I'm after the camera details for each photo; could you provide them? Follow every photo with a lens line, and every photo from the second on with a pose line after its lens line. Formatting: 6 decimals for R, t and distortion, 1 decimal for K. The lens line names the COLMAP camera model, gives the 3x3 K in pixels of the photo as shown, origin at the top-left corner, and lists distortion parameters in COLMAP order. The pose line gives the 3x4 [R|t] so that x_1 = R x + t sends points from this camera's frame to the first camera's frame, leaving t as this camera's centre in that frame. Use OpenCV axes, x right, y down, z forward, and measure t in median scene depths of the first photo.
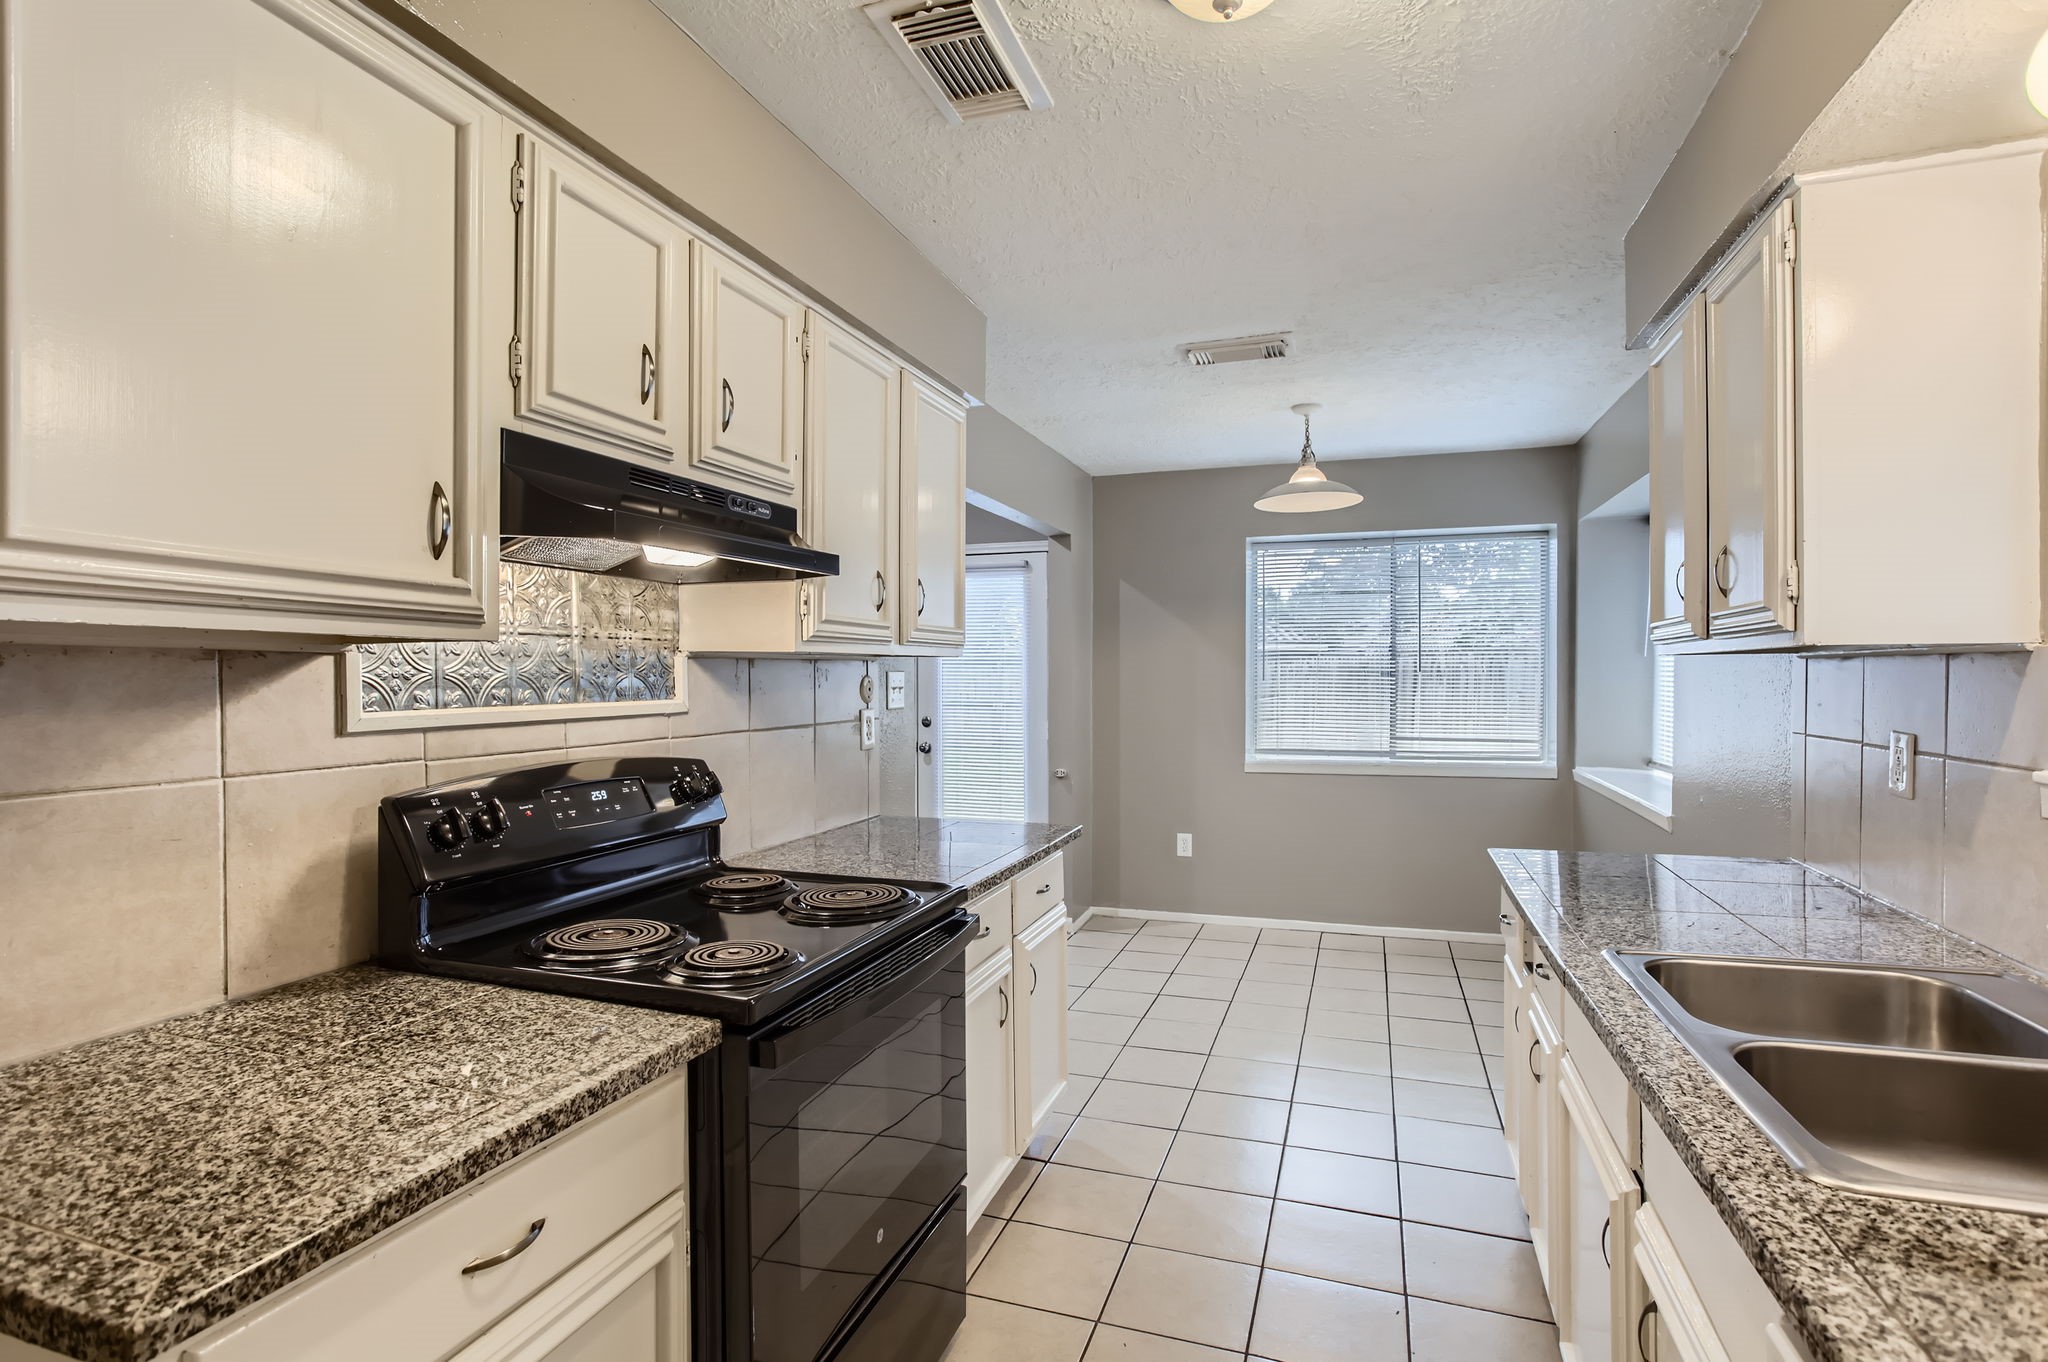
lens RADIAL K [[996.9, 0, 1027.0], [0, 996.9, 675.4], [0, 0, 1]] dist [-0.000378, -0.000019]
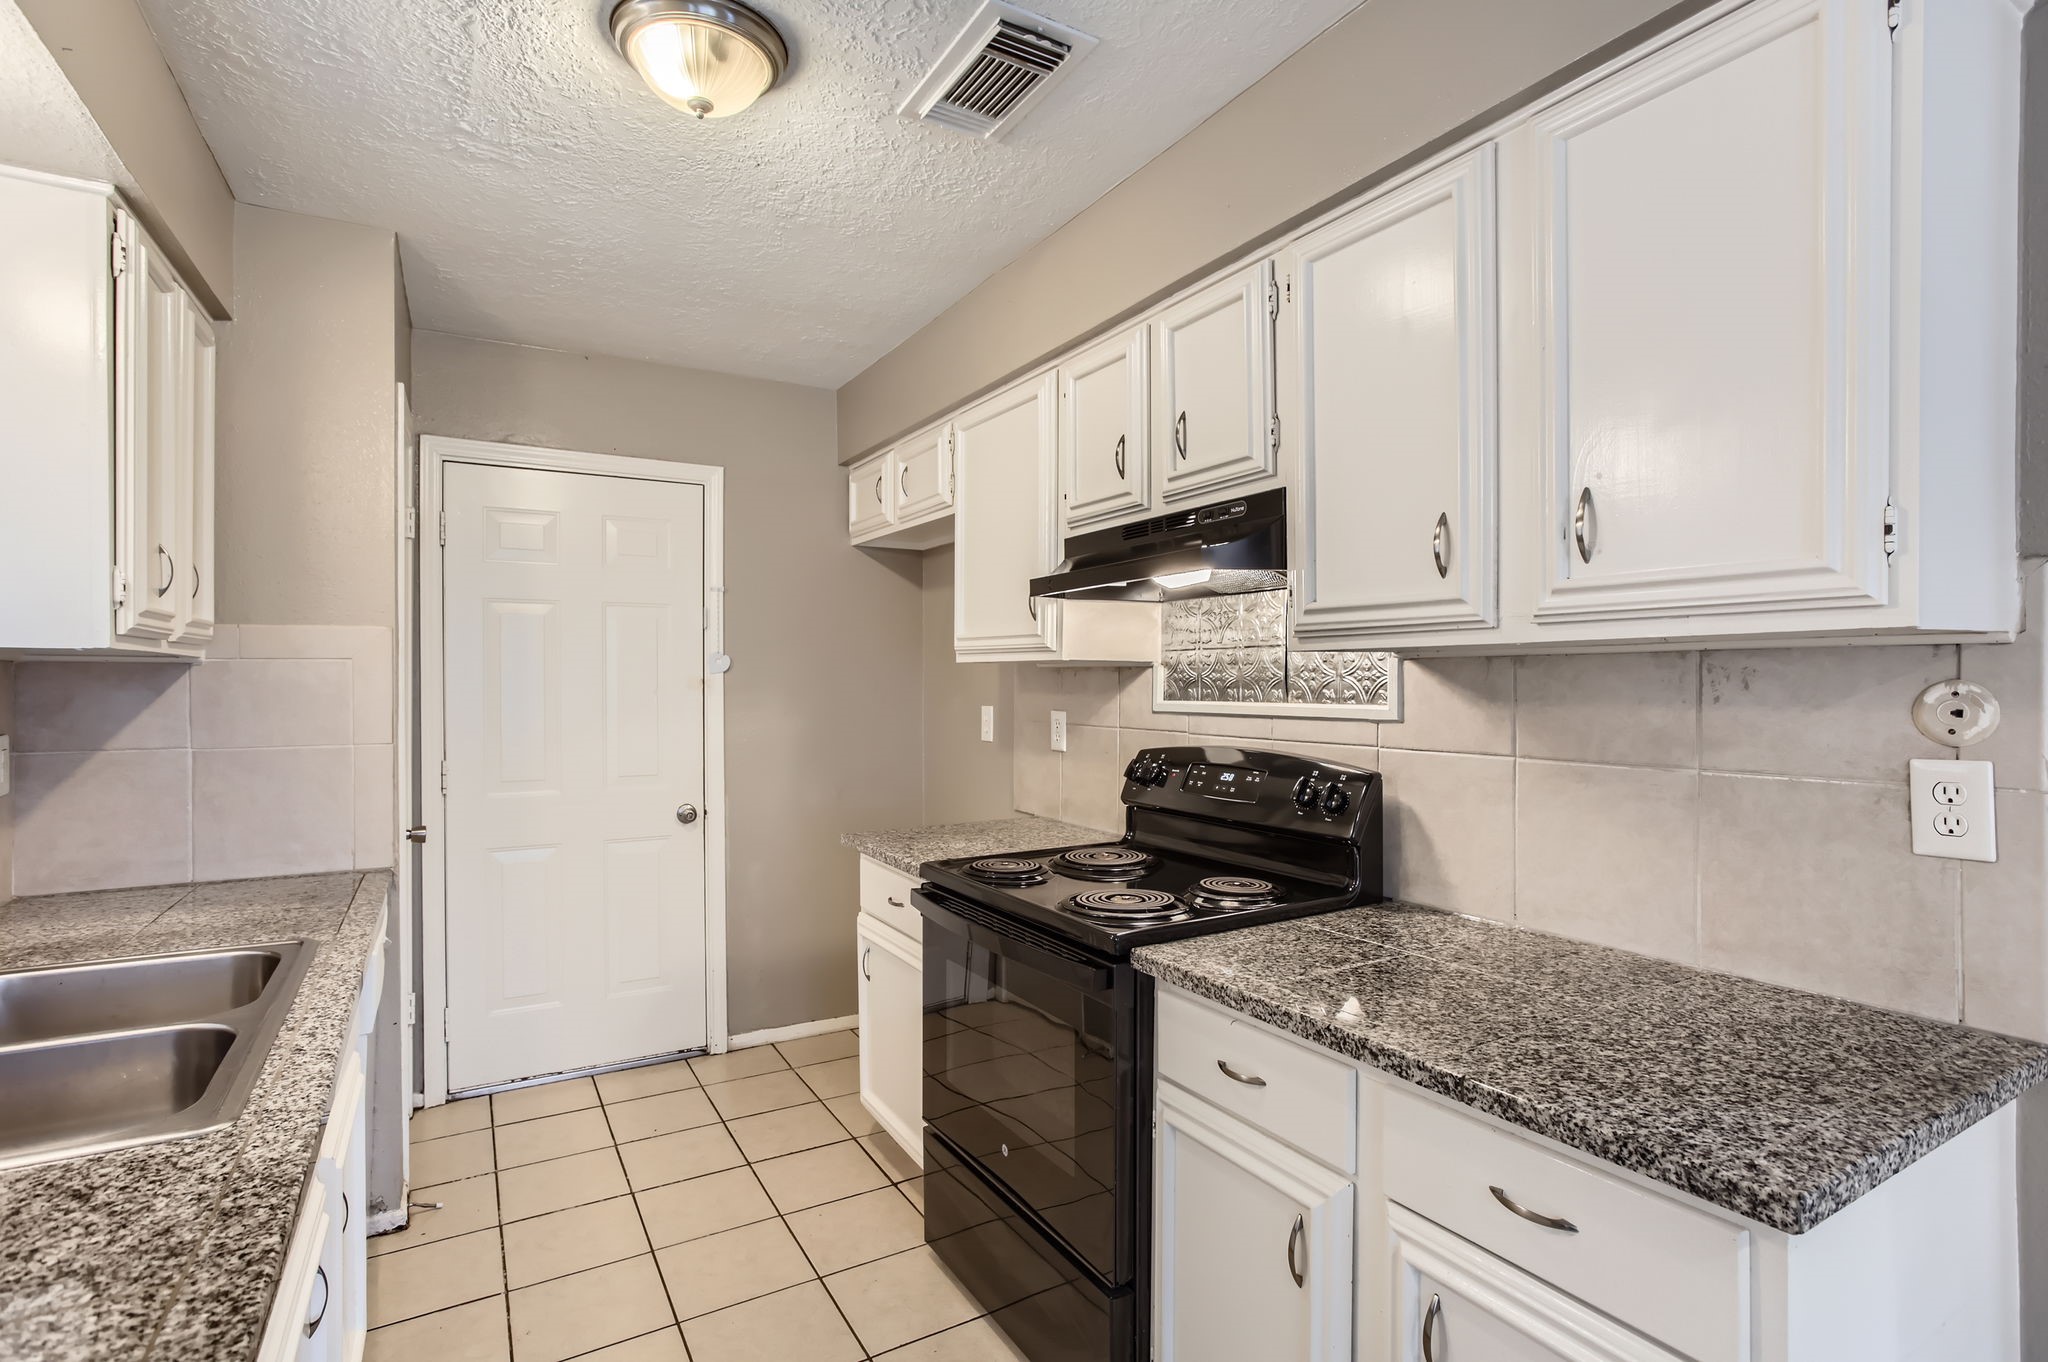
lens RADIAL K [[996.9, 0, 1026.6], [0, 996.9, 681.4], [0, 0, 1]] dist [-0.000378, -0.000019]
pose [[-0.650791, 0.003564, -0.759248, 0.639946], [0.002420, 0.999994, 0.002620, -0.000899], [0.759253, -0.000133, -0.650796, 1.557155]]
